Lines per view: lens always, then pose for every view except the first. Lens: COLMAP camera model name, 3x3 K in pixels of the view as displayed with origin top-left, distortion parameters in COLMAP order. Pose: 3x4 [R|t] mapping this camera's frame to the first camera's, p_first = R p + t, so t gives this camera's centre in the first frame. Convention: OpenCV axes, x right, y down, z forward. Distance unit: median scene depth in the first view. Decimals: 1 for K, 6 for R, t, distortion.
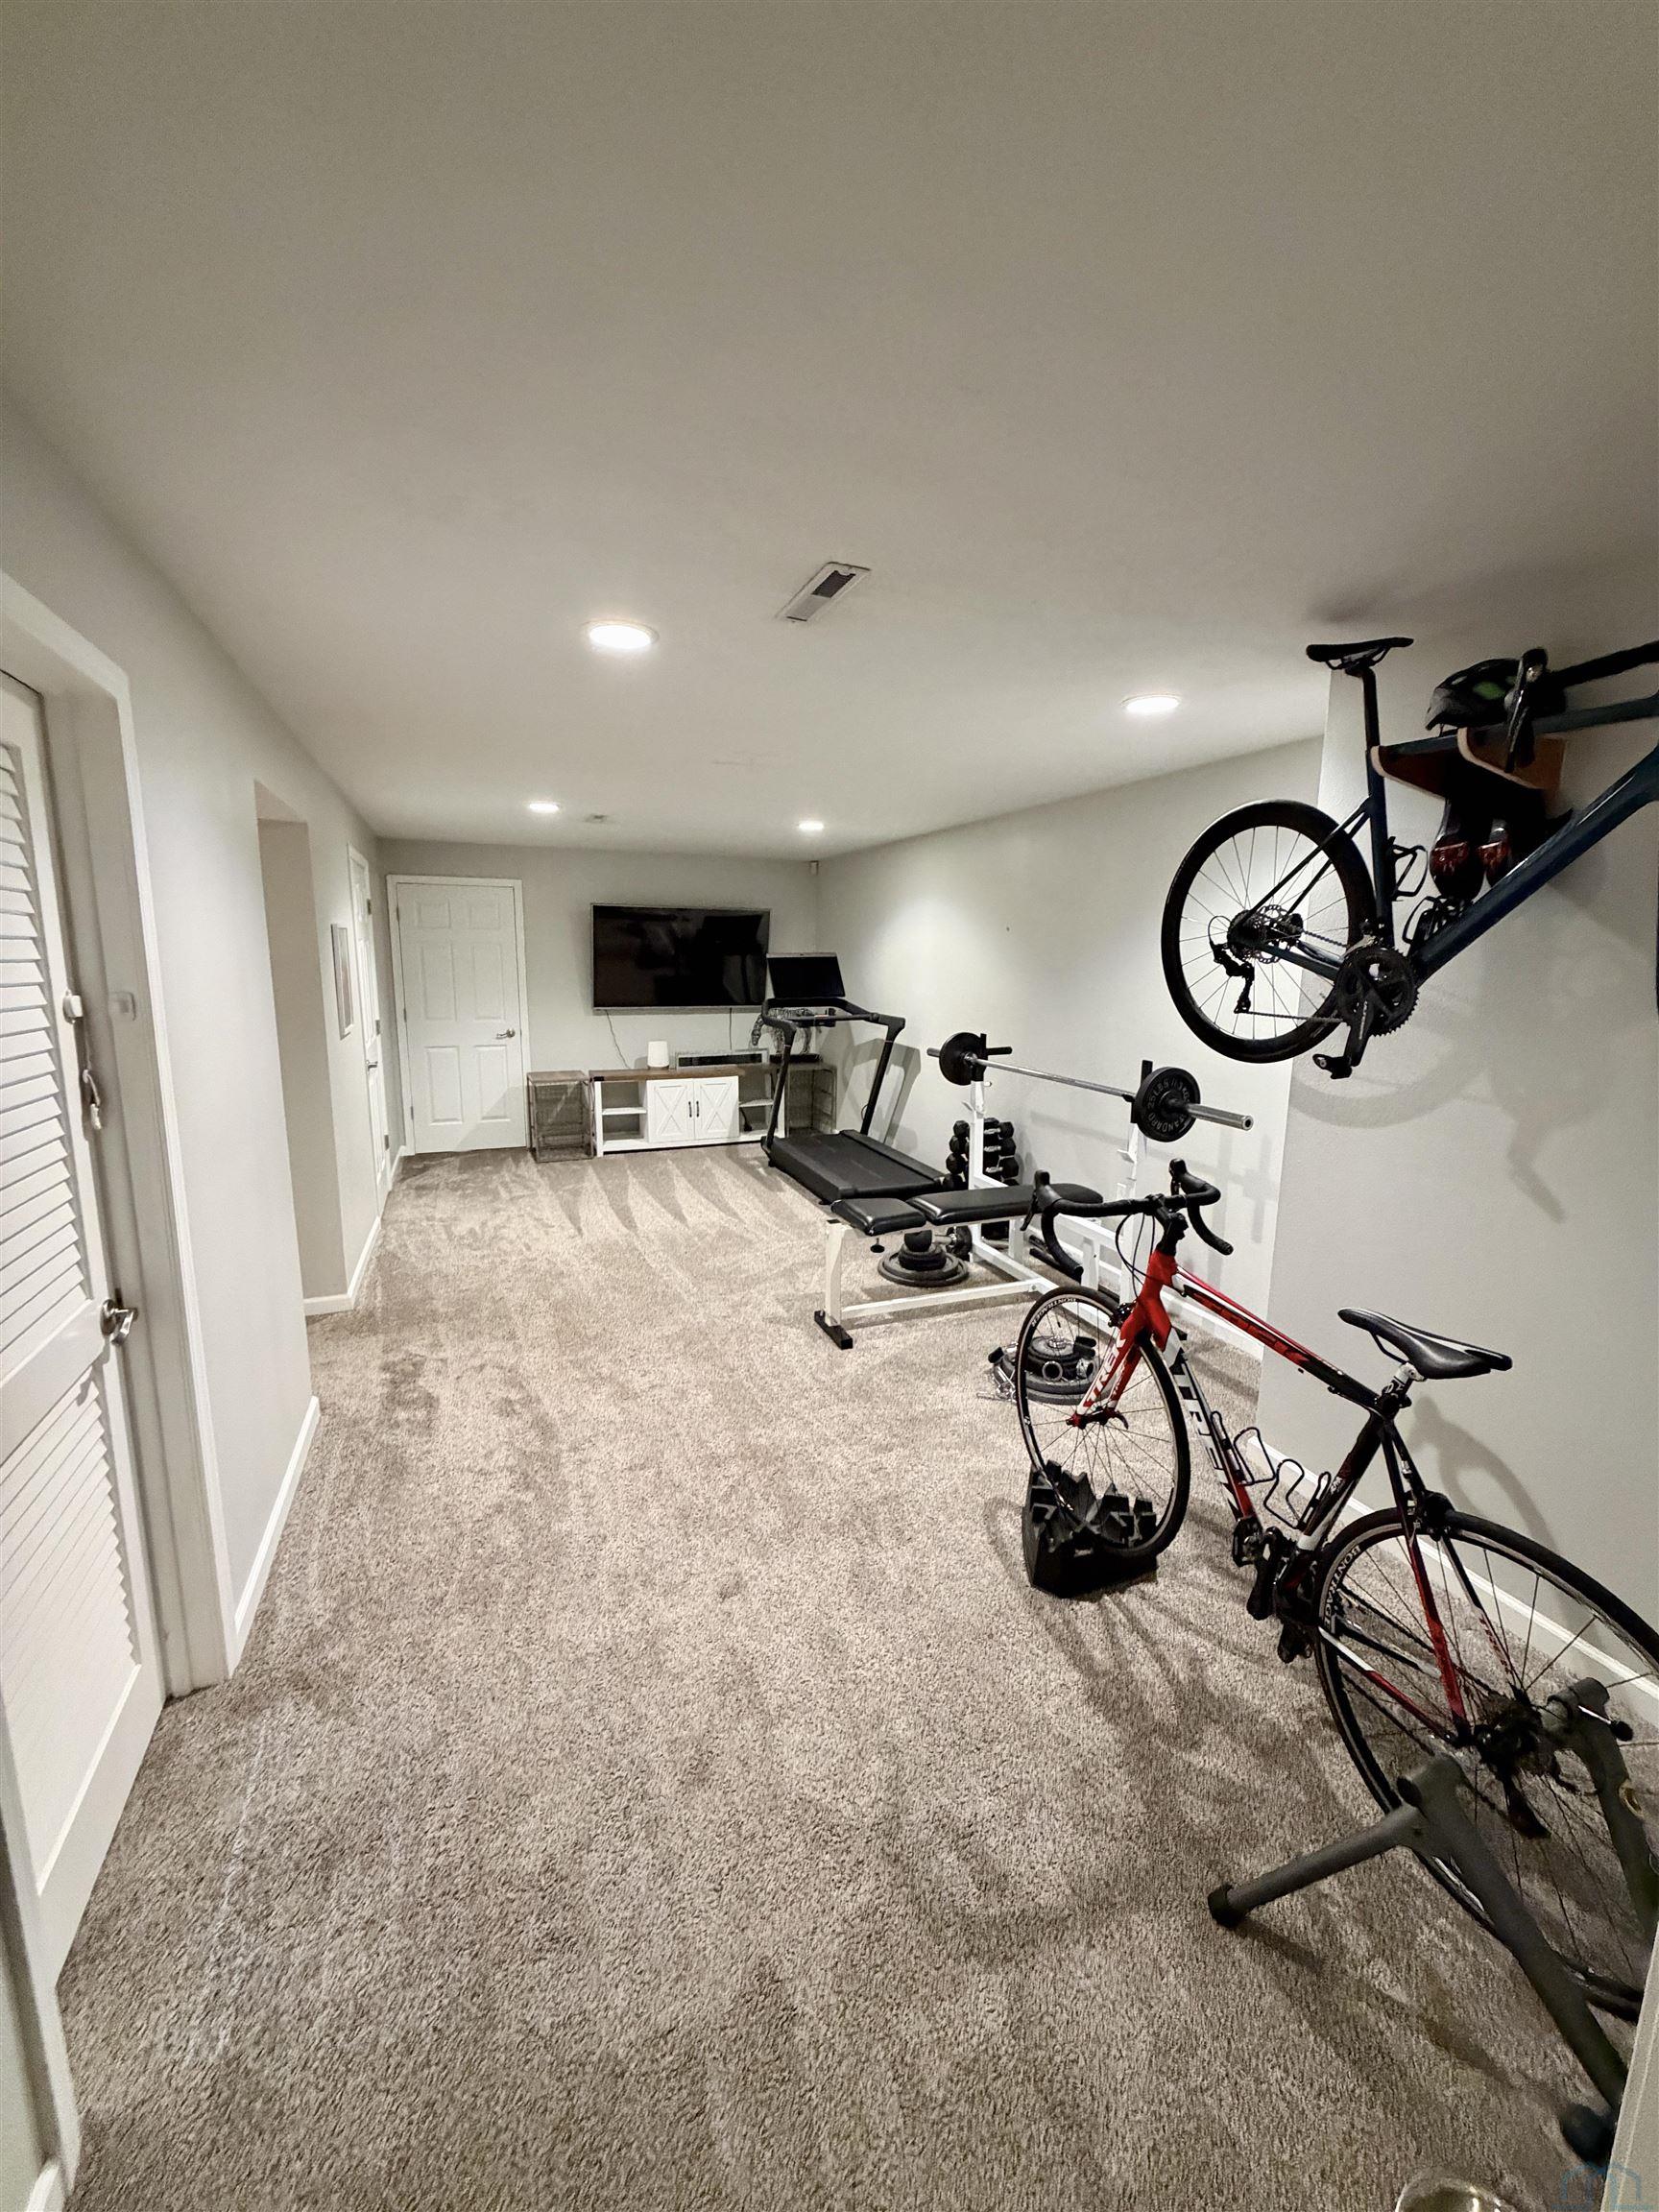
lens RADIAL K [[884.1, 0, 832.5], [0, 884.1, 1108.8], [0, 0, 1]] dist [0.000059, -0.000009]
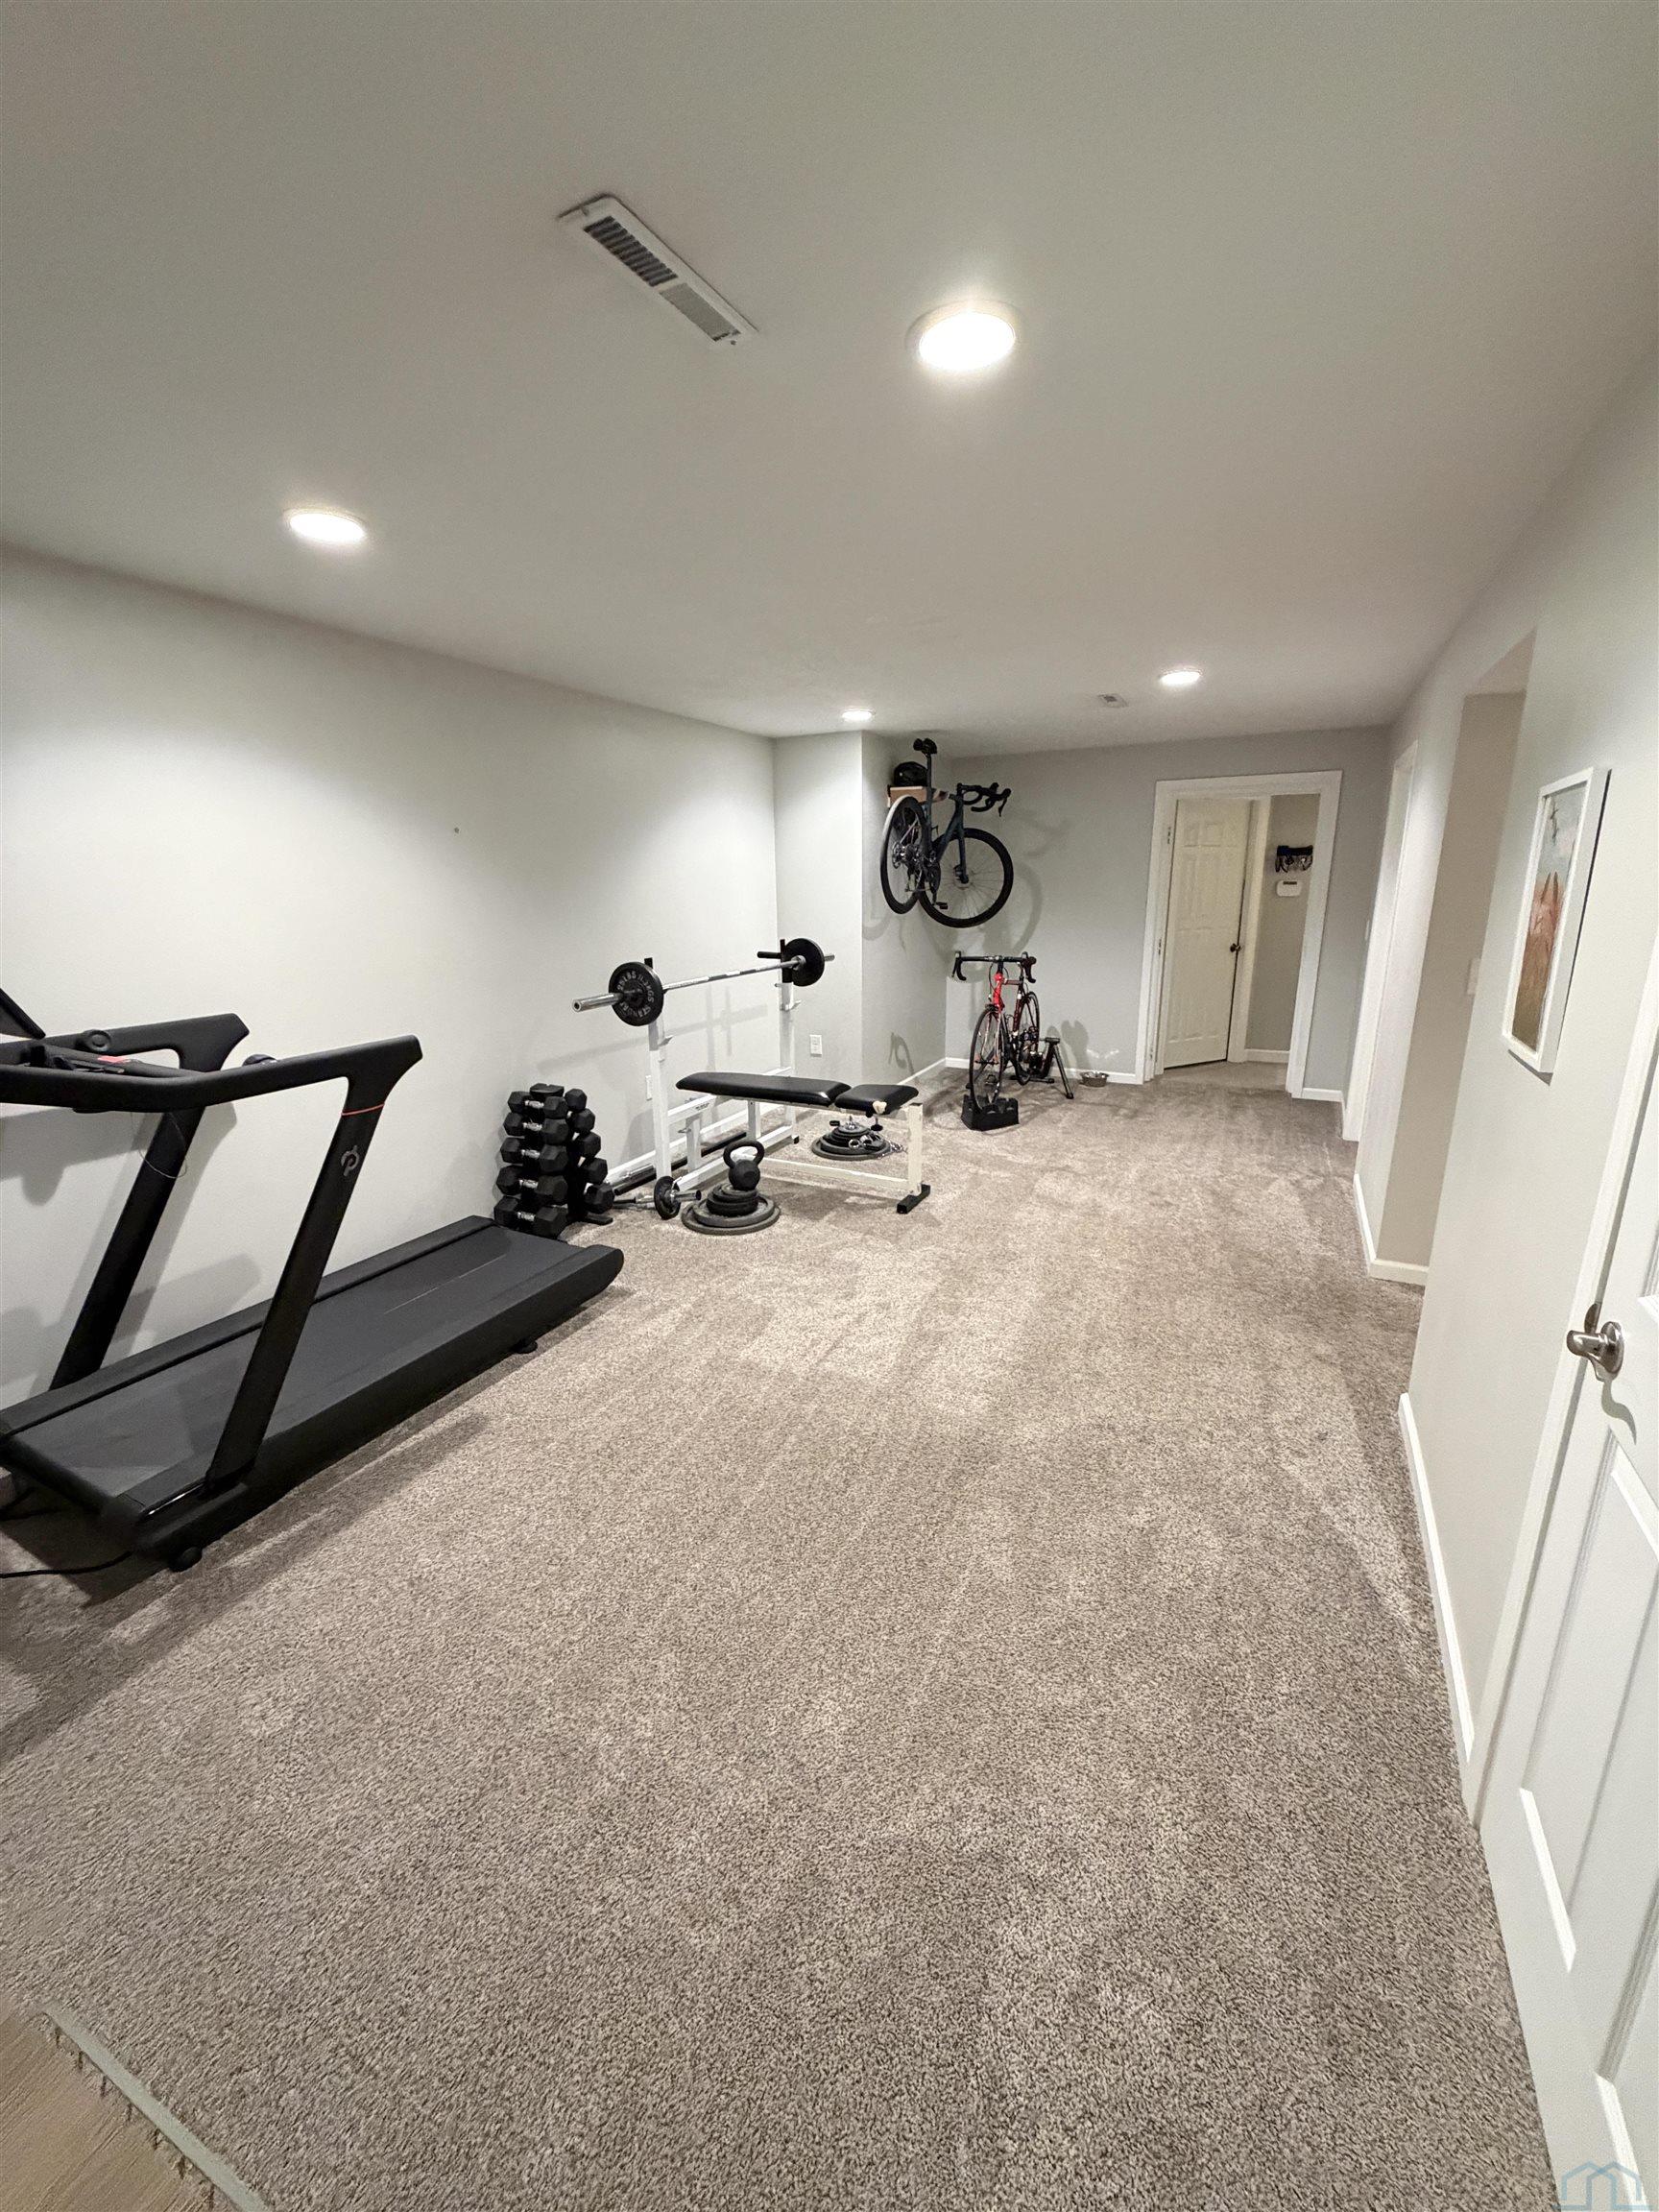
lens RADIAL K [[884.1, 0, 838.1], [0, 884.1, 1102.2], [0, 0, 1]] dist [0.000059, -0.000009]
pose [[-0.669089, -0.200532, 0.715616, -0.638773], [0.120705, 0.920800, 0.370887, -0.267384], [-0.733314, 0.334535, -0.591893, 1.486137]]
